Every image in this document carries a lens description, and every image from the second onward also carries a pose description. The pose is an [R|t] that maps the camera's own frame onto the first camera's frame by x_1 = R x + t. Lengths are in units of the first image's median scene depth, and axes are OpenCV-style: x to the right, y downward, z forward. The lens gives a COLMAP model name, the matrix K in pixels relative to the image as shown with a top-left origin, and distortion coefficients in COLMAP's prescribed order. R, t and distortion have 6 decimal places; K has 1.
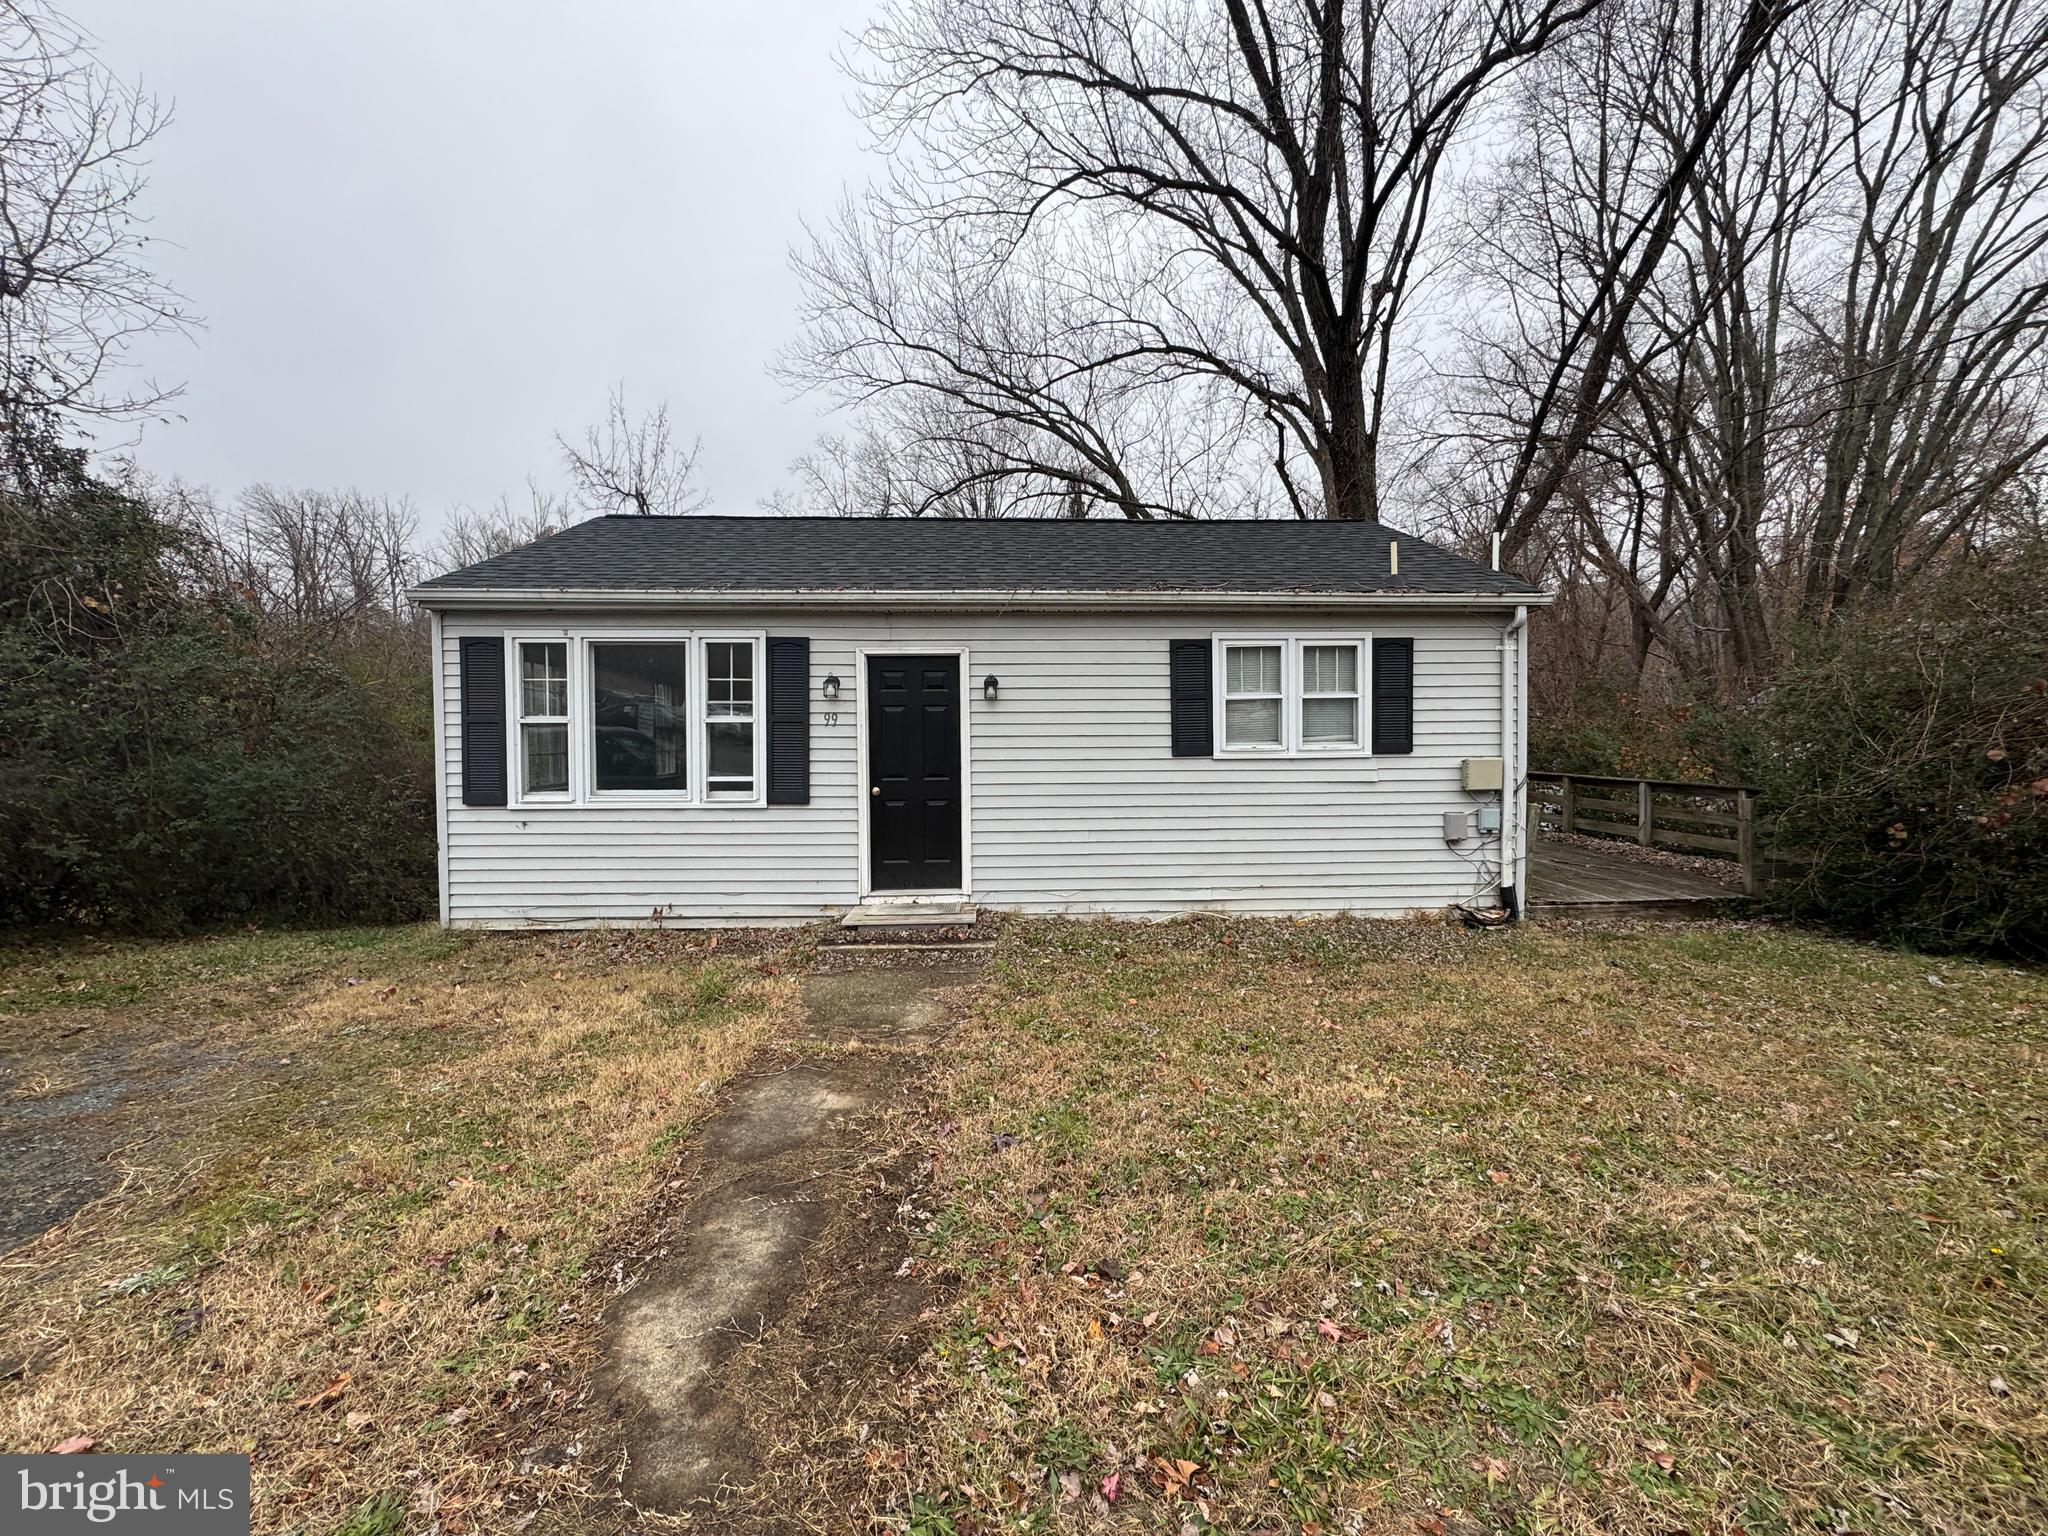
lens RADIAL K [[820.3, 0, 1024.0], [0, 820.3, 768.0], [0, 0, 1]] dist [0.000366, -0.000728]
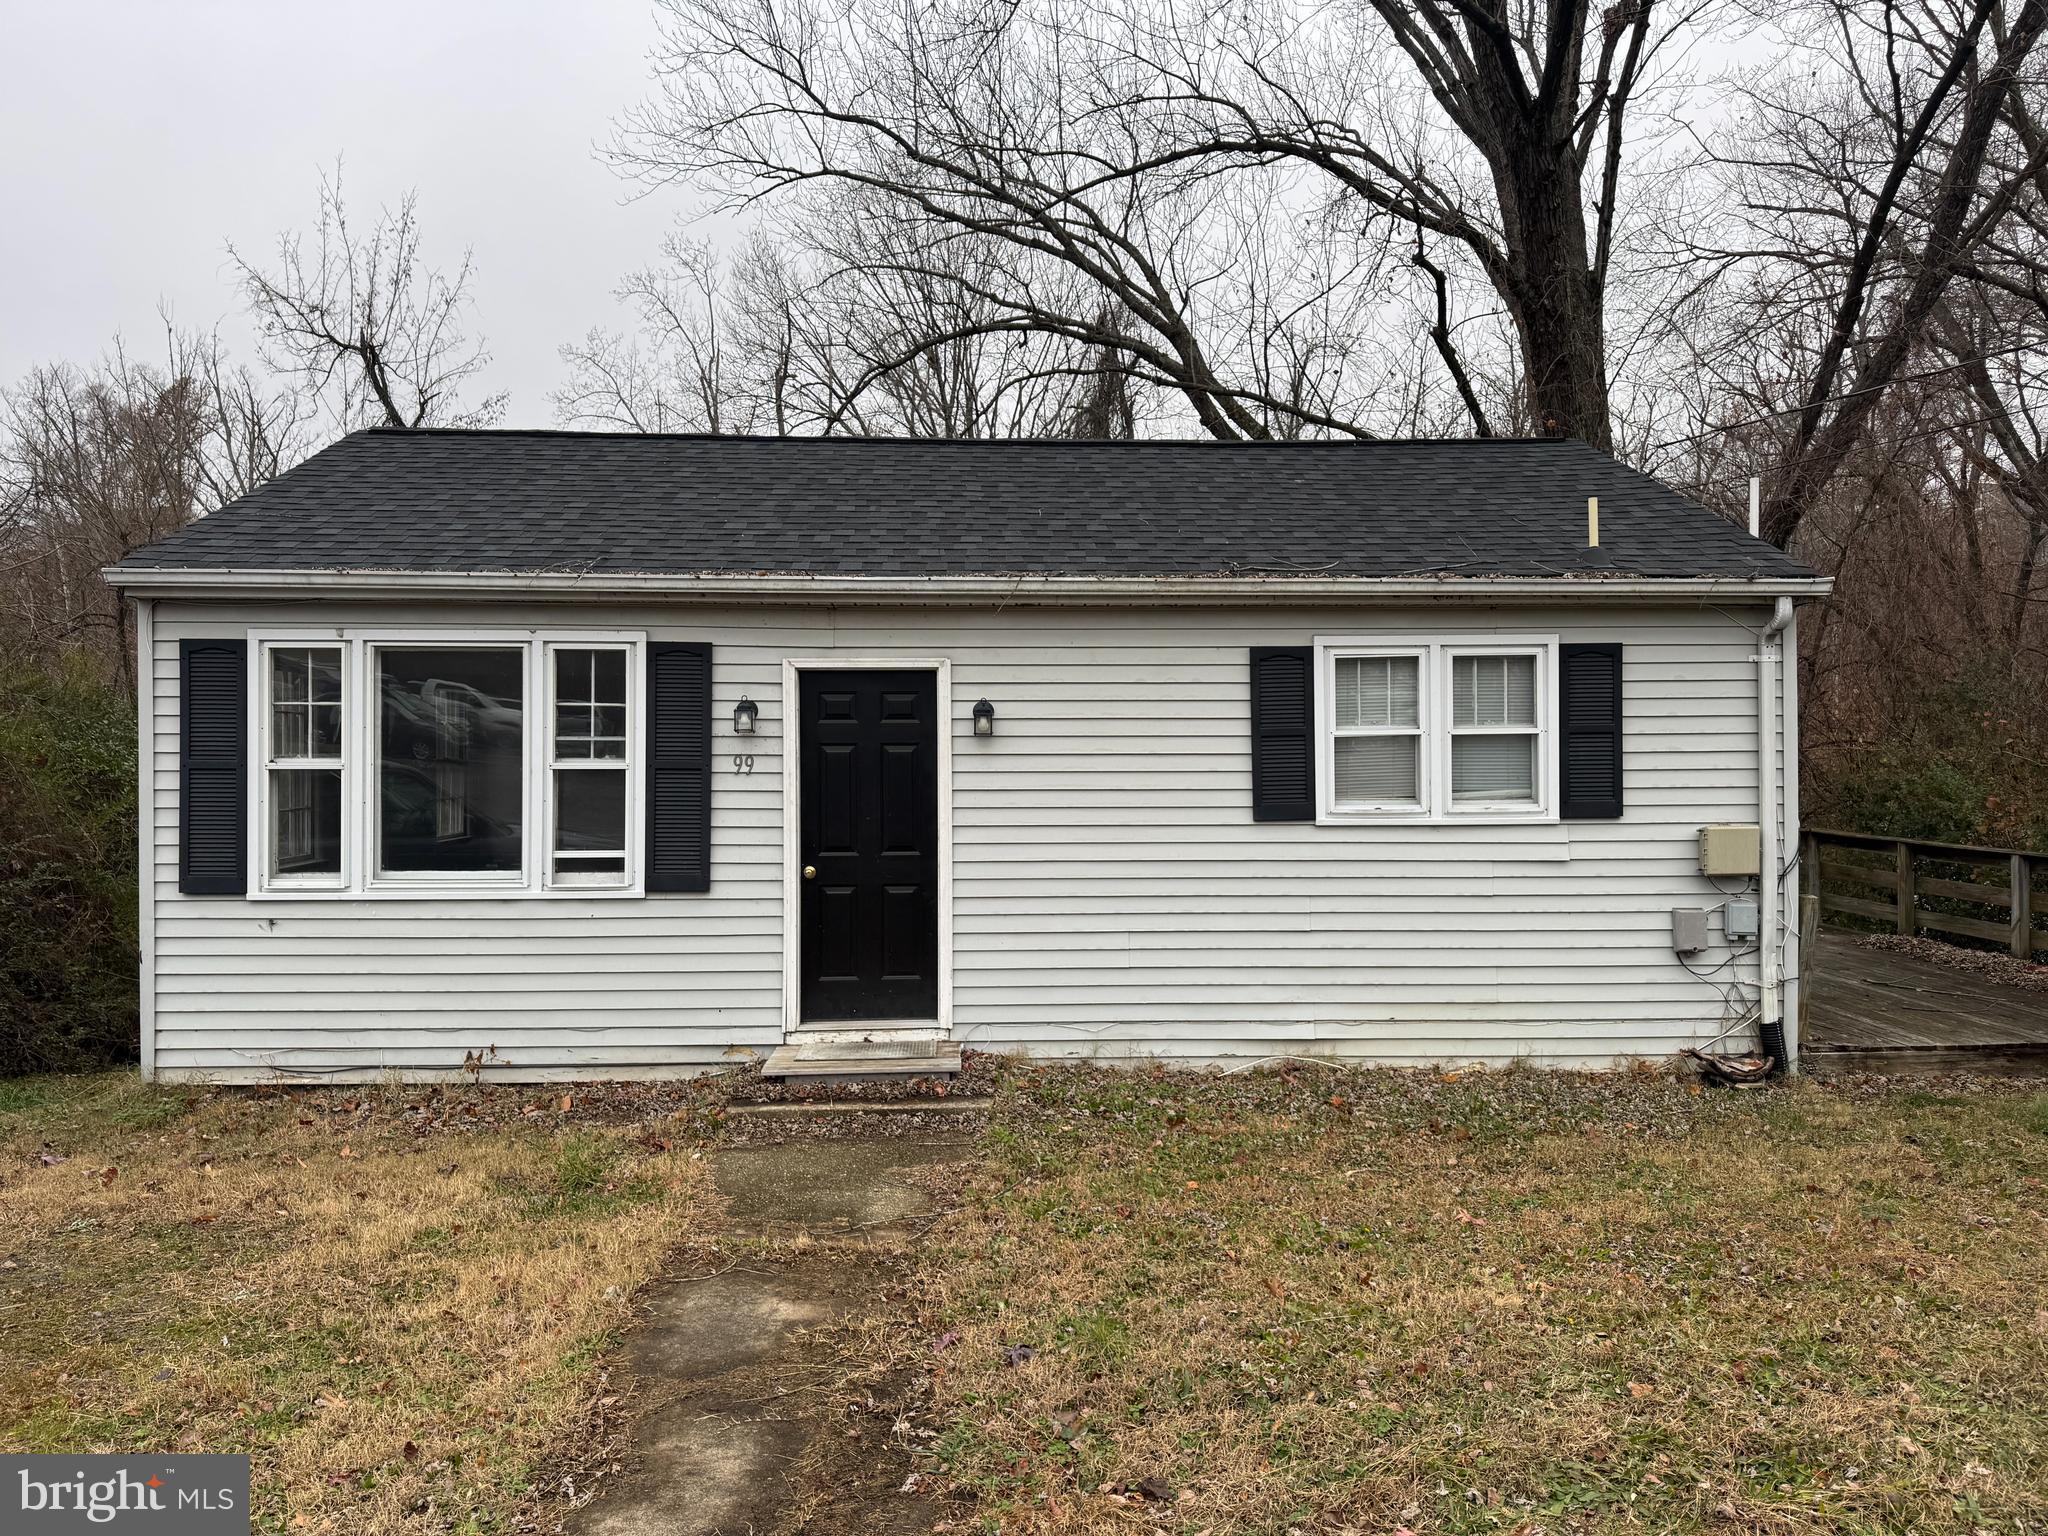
lens RADIAL K [[1397.8, 0, 1024.0], [0, 1397.8, 768.0], [0, 0, 1]] dist [0.121792, -0.188823]
pose [[0.999986, 0.003544, 0.003996, -0.011525], [-0.003423, 0.999546, -0.029936, -0.023140], [-0.004100, 0.029922, 0.999544, -0.143799]]
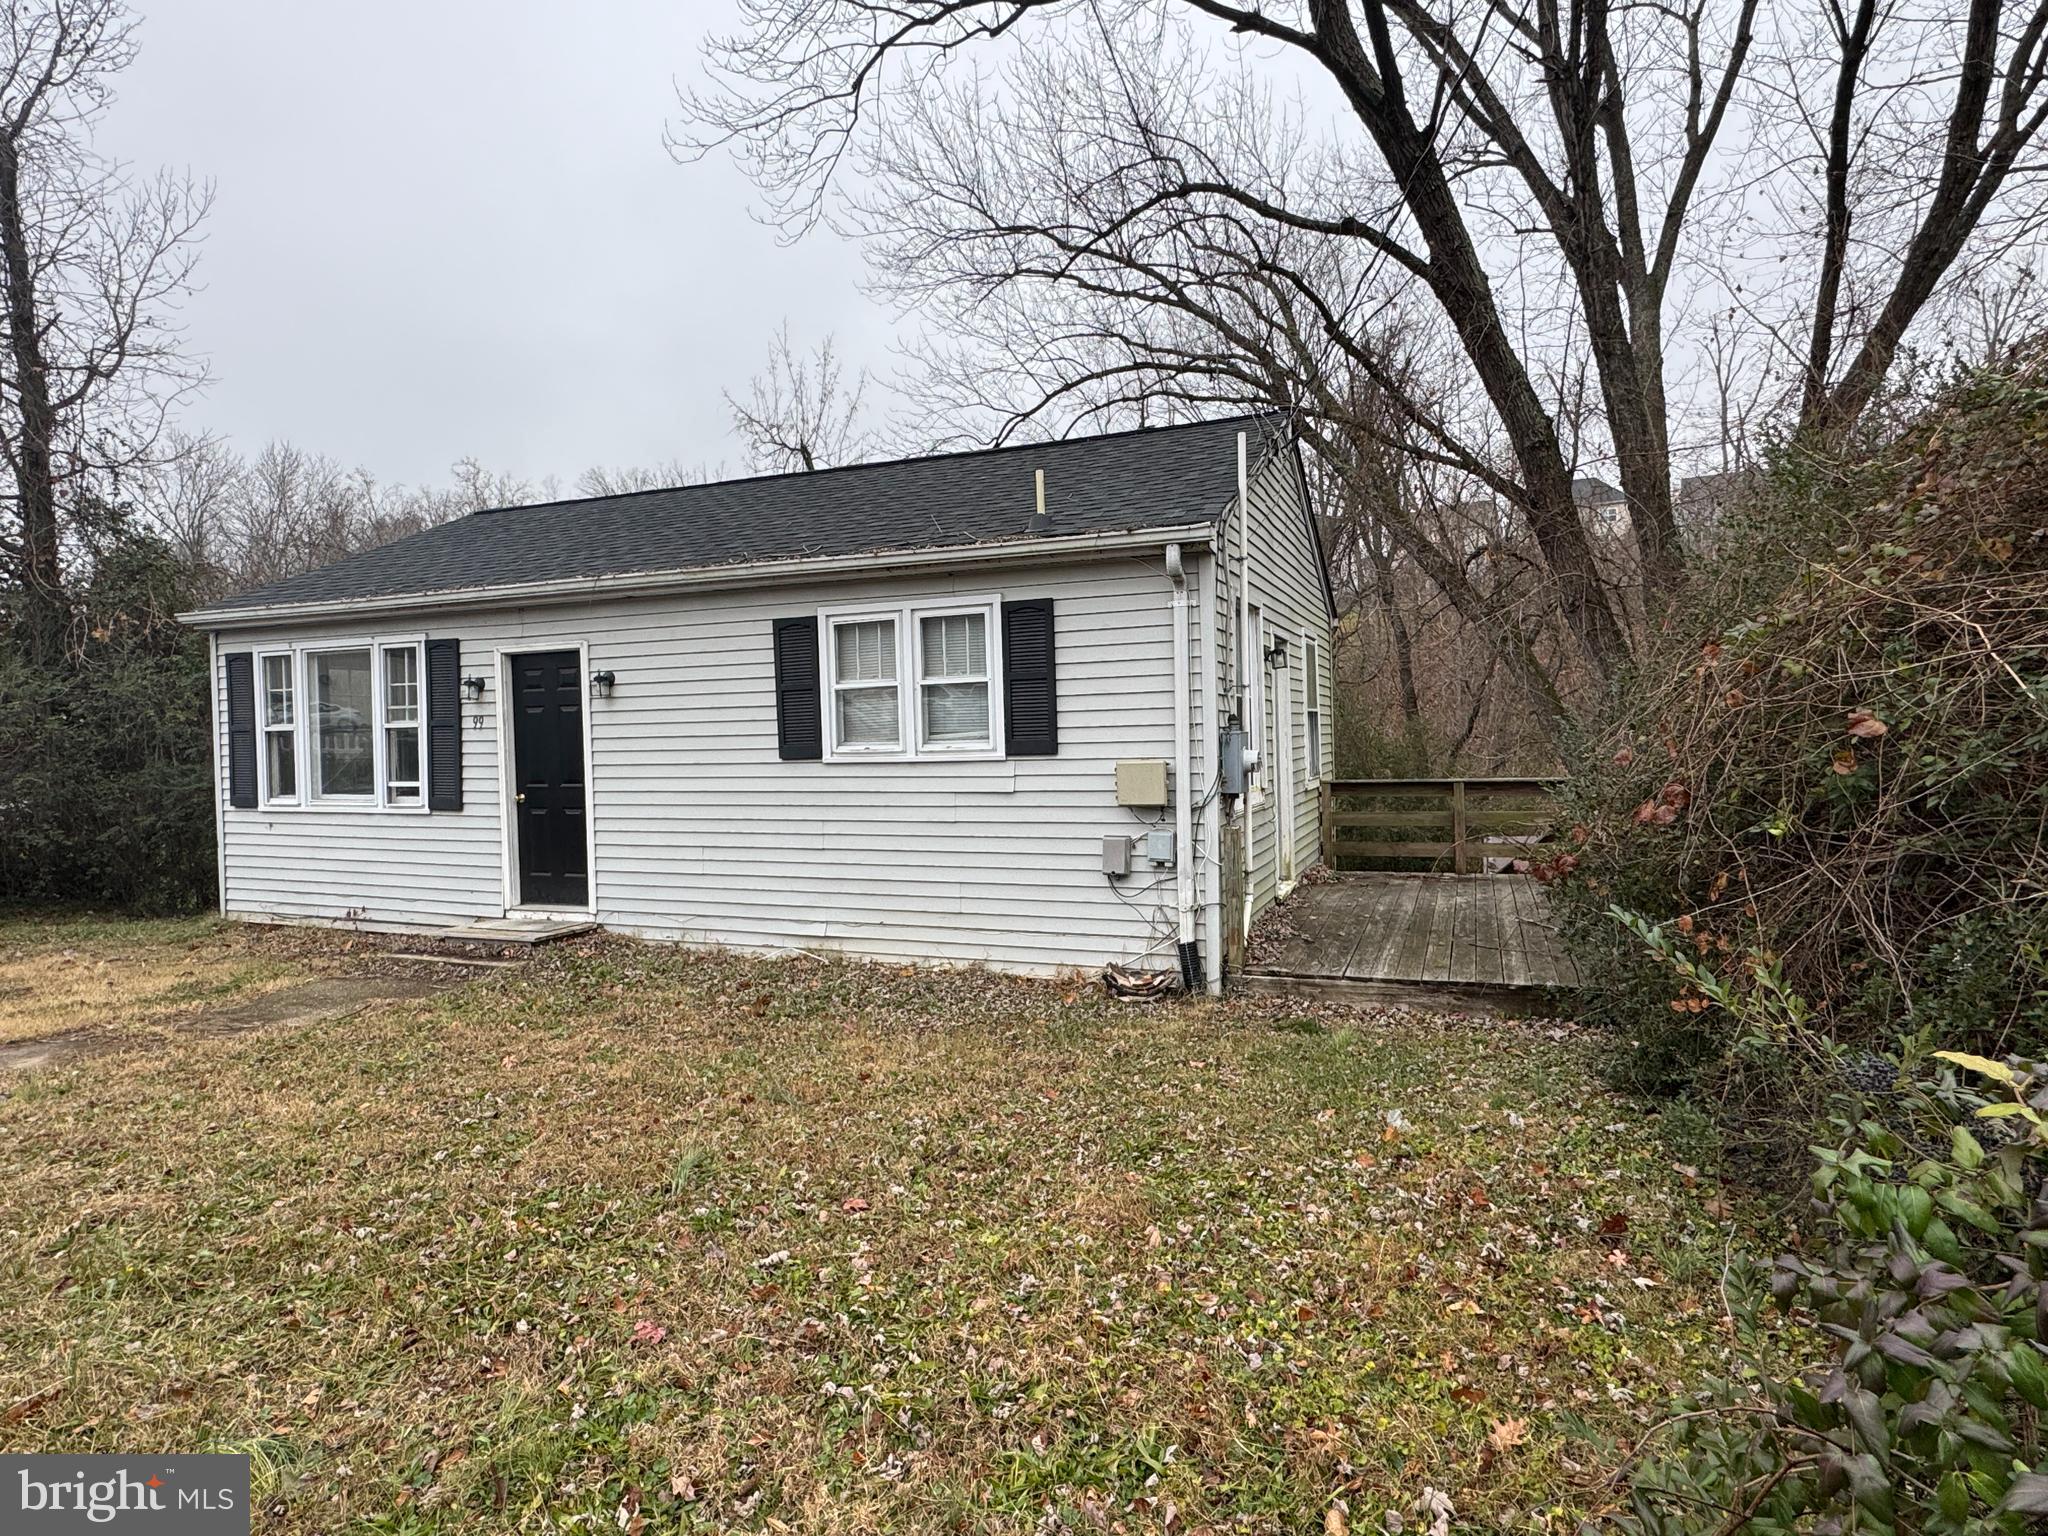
lens RADIAL K [[1134.4, 0, 1024.0], [0, 1134.4, 768.0], [0, 0, 1]] dist [-0.001342, -0.000092]
pose [[0.909715, -0.000328, -0.415232, 0.894224], [0.001568, 0.999995, 0.002644, -0.008840], [0.415230, -0.003056, 0.909711, 0.060769]]
